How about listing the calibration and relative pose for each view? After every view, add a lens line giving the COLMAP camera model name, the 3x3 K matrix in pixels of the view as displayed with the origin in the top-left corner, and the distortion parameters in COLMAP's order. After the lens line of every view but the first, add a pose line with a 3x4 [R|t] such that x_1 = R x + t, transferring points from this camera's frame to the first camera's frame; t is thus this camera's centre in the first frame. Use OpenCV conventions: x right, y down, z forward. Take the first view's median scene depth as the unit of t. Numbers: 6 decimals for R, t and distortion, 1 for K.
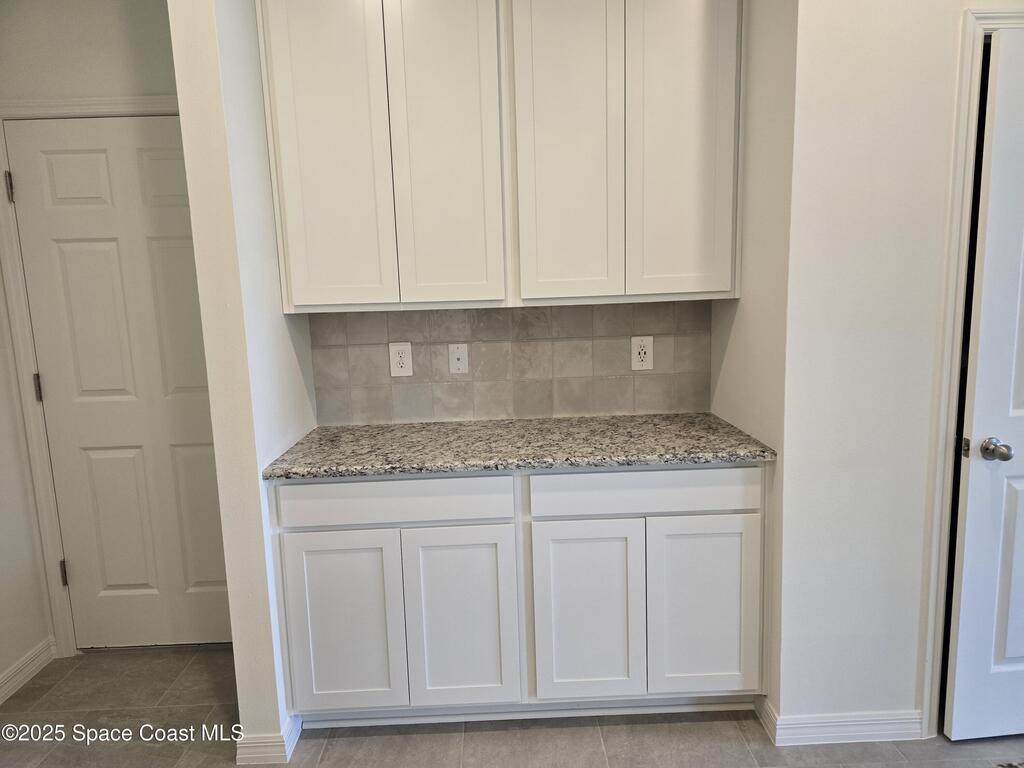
lens RADIAL K [[685.9, 0, 512.0], [0, 685.9, 384.0], [0, 0, 1]] dist [0.107978, -0.105920]
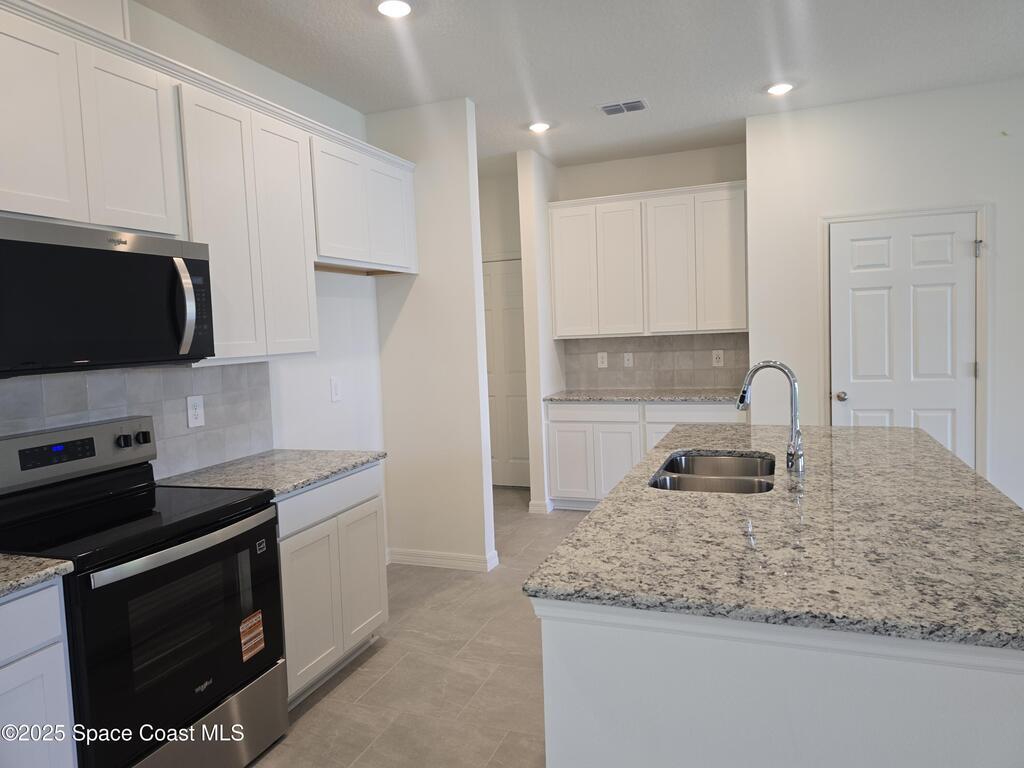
lens RADIAL K [[685.9, 0, 512.0], [0, 685.9, 384.0], [0, 0, 1]] dist [0.107978, -0.105920]
pose [[0.923495, 0.026014, -0.382727, 0.444804], [-0.044670, 0.998203, -0.039937, 0.152372], [0.381000, 0.053978, 0.922998, -1.220041]]
